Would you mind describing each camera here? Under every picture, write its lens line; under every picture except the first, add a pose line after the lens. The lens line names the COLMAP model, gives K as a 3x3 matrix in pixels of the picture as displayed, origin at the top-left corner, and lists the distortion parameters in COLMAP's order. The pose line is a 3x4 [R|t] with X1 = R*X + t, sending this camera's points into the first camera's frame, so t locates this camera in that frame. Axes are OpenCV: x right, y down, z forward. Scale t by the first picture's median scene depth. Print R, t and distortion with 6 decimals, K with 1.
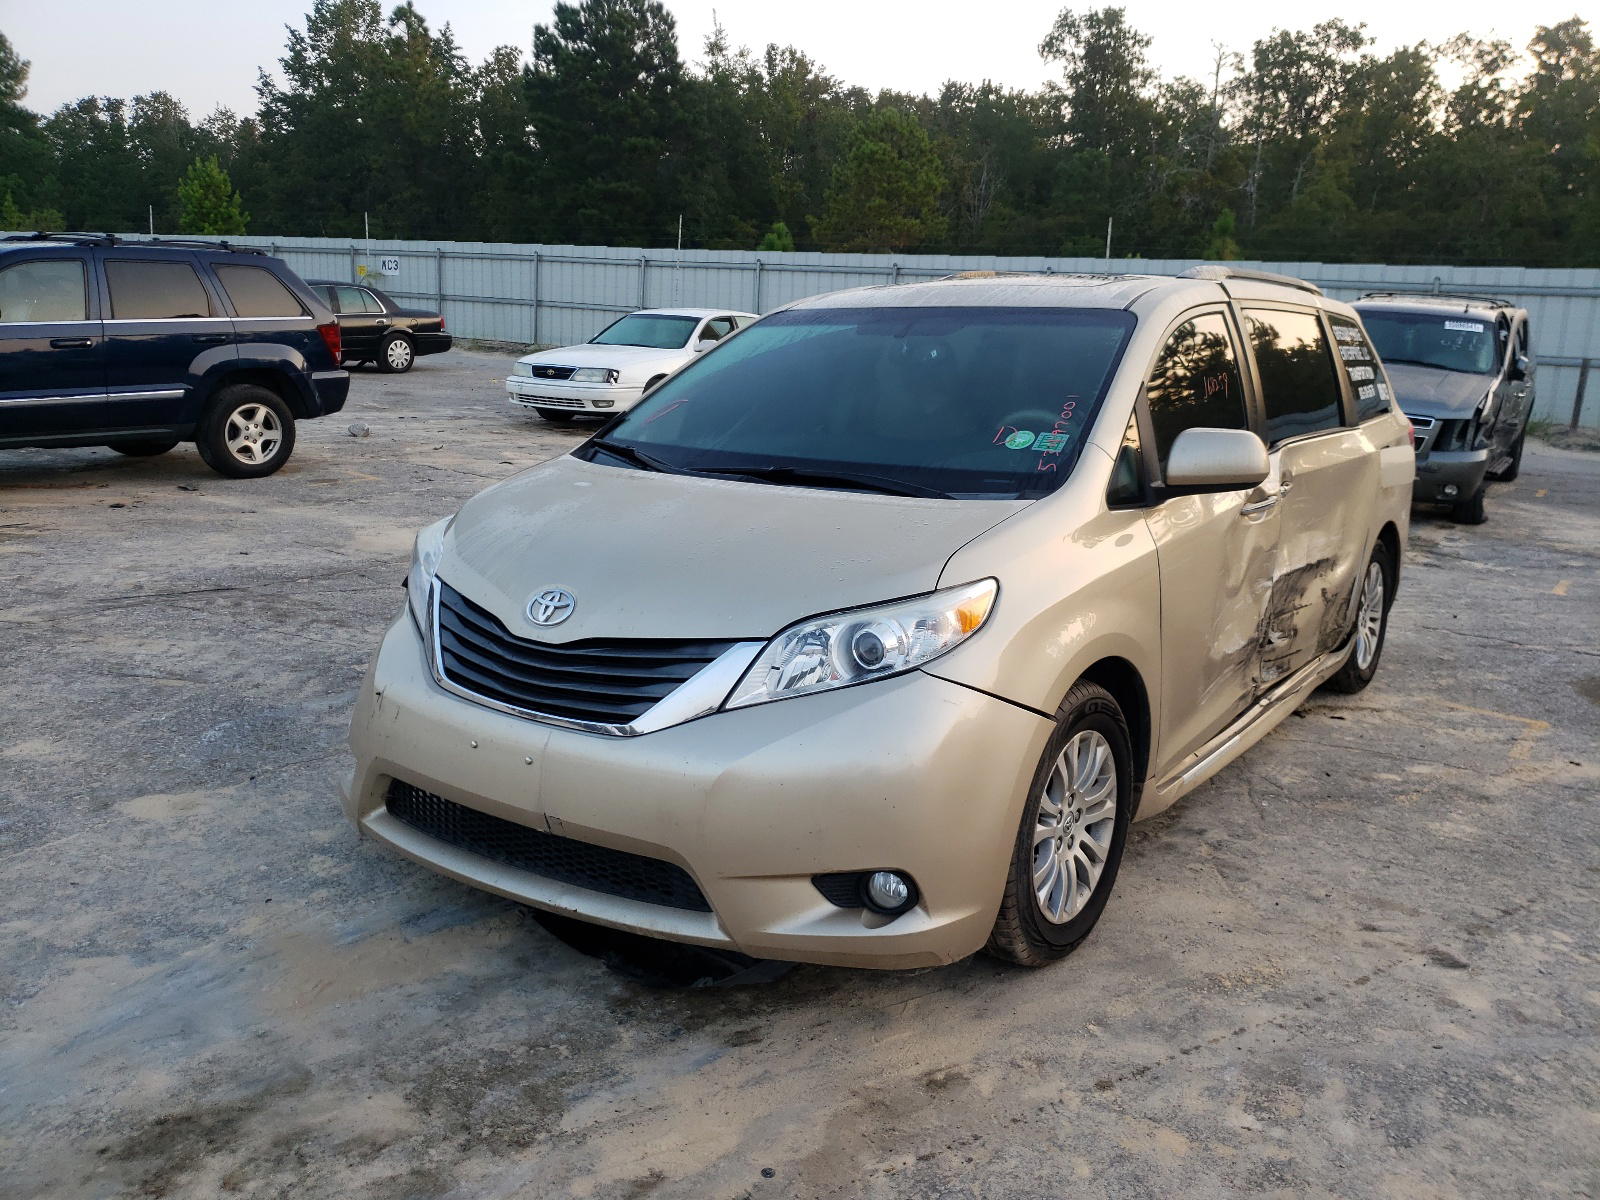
lens RADIAL K [[1212.2, 0, 792.1], [0, 1212.2, 594.1], [0, 0, 1]] dist [0.000547, 0.018297]
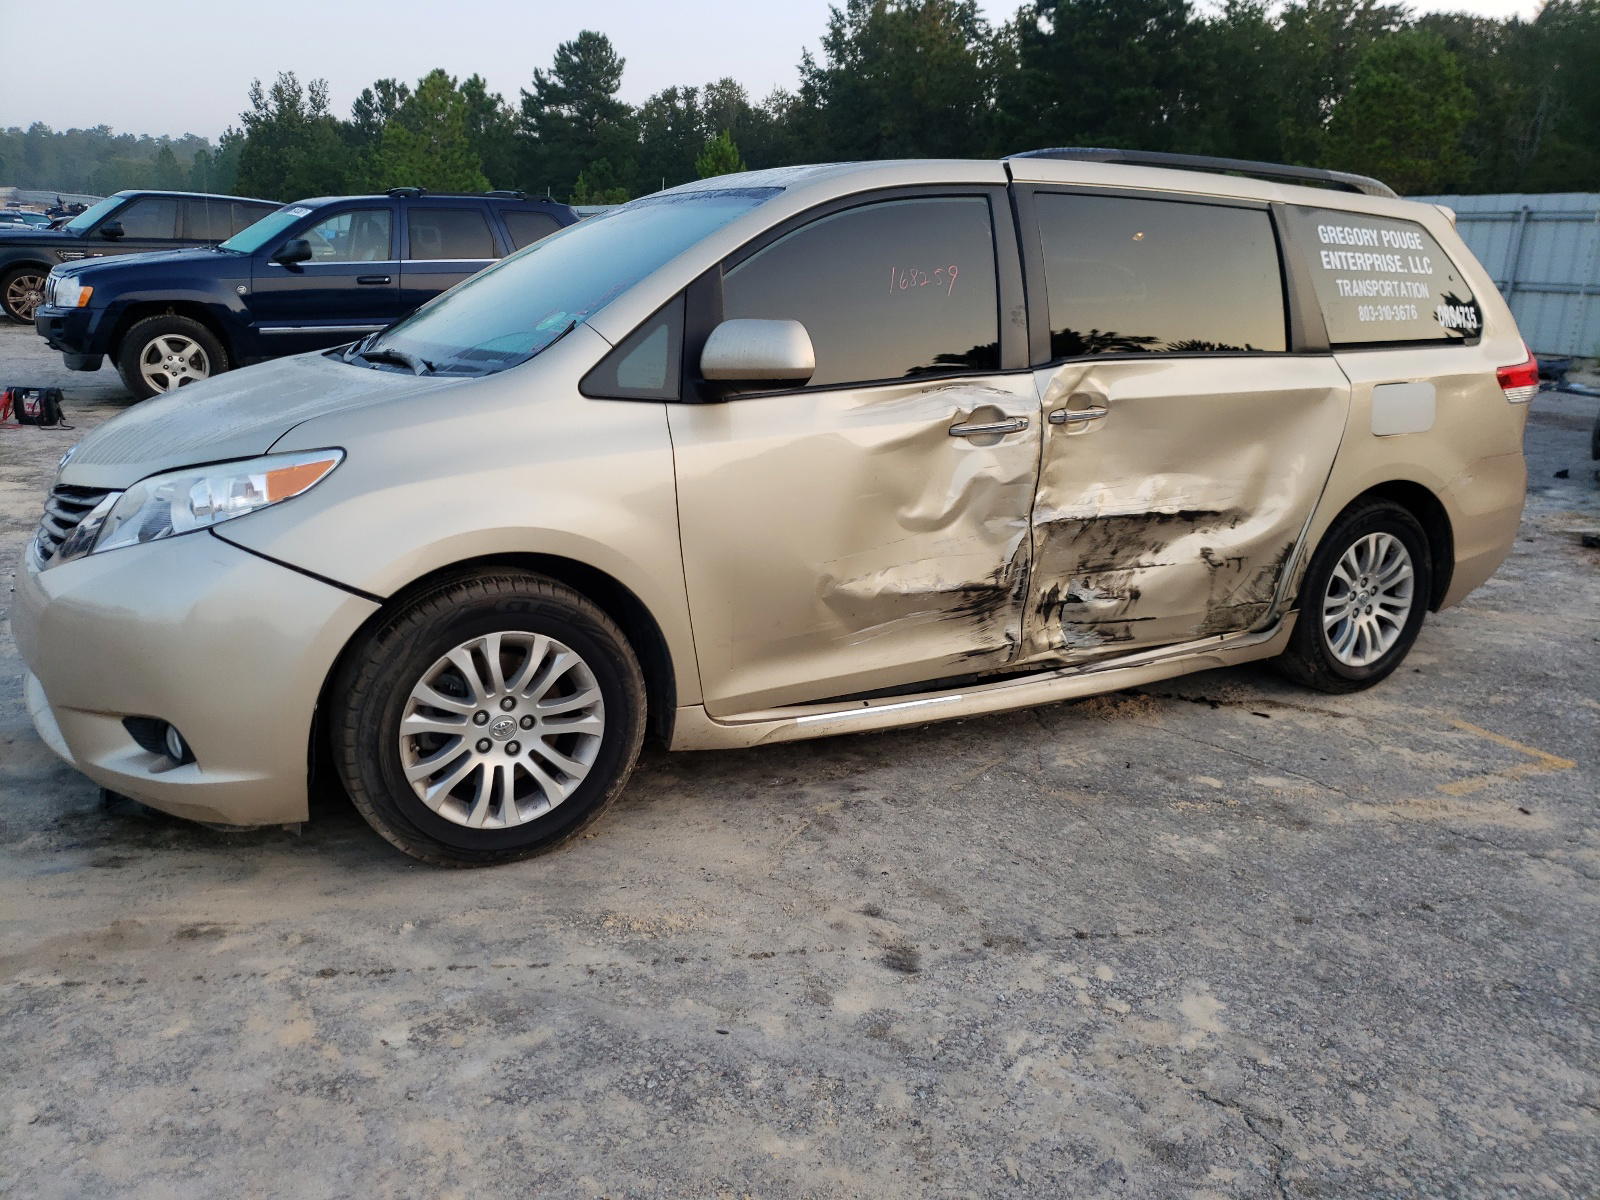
lens RADIAL K [[1212.2, 0, 792.4], [0, 1212.2, 608.7], [0, 0, 1]] dist [0.000547, 0.018297]
pose [[0.912747, 0.105180, -0.394754, 0.271700], [-0.090673, 0.994345, 0.055285, 0.008452], [0.398336, -0.014668, 0.917122, 0.076540]]
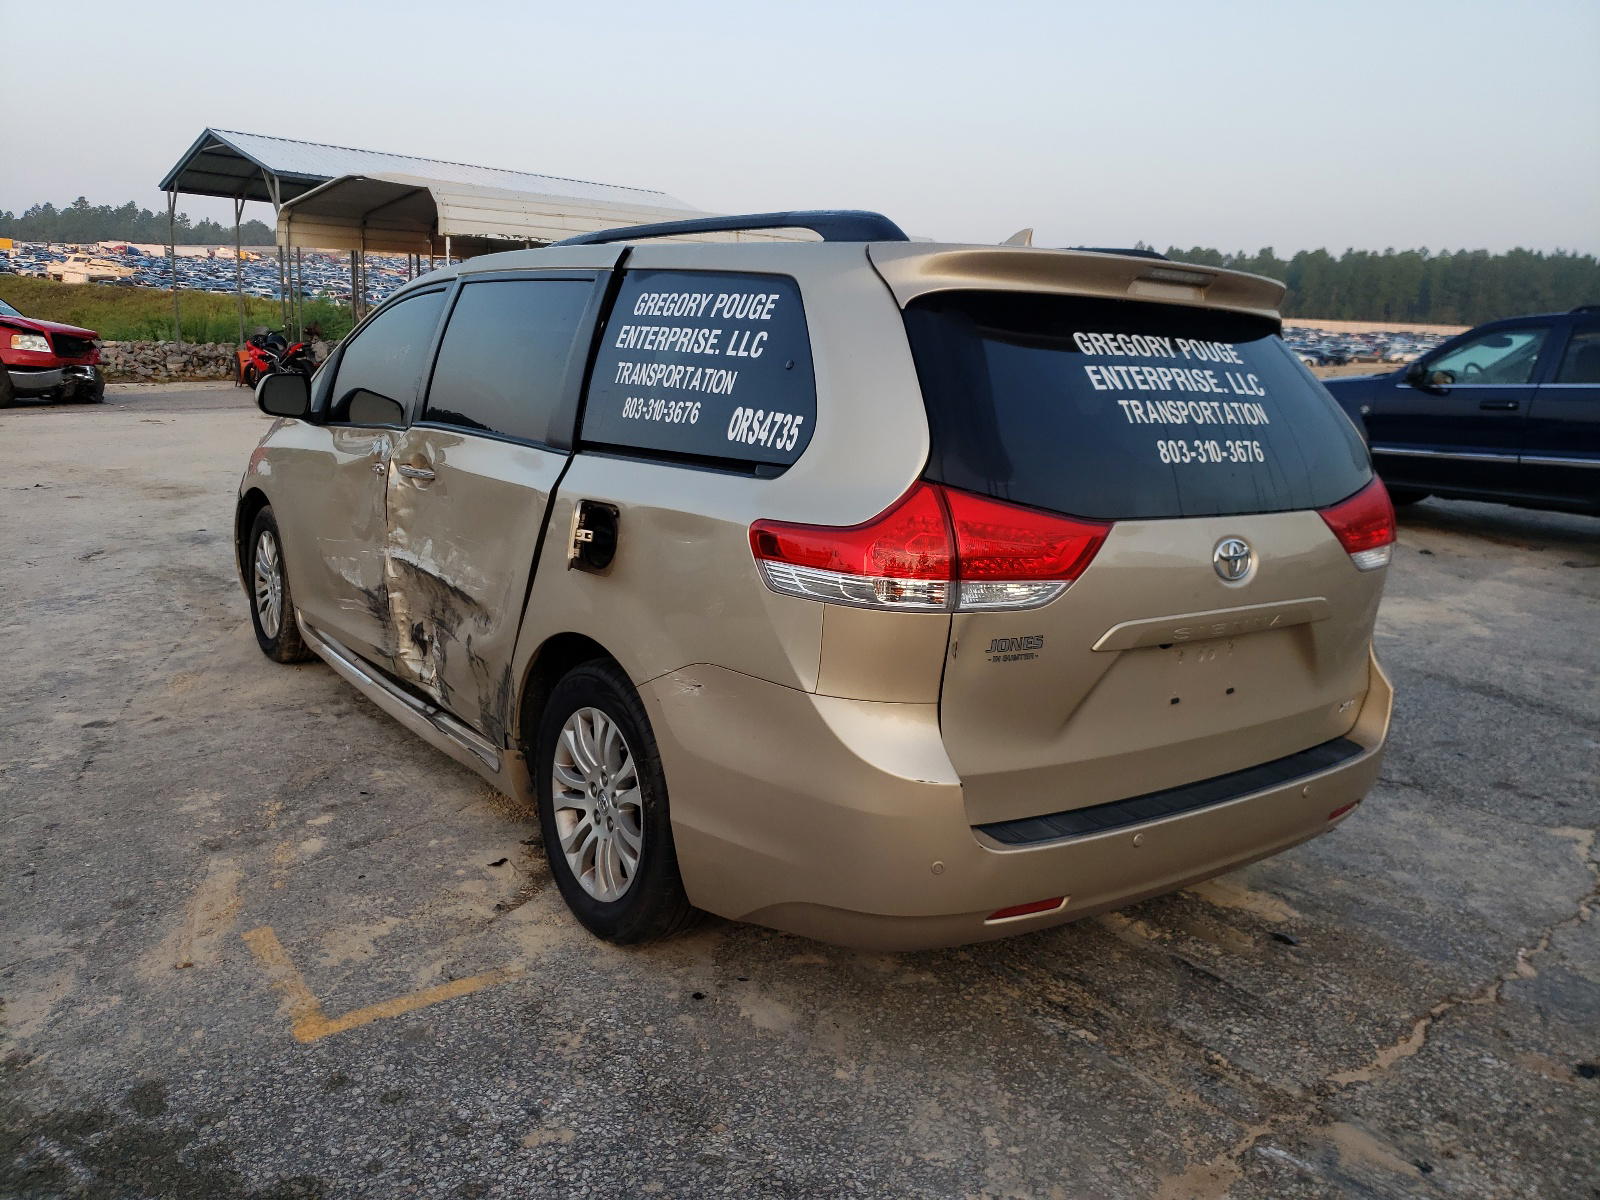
lens RADIAL K [[1212.2, 0, 800.2], [0, 1212.2, 596.5], [0, 0, 1]] dist [0.000547, 0.018297]
pose [[-0.253241, 0.160544, -0.953989, 0.578076], [-0.263955, 0.937250, 0.227795, -0.130777], [0.930697, 0.309497, -0.194973, 0.685821]]
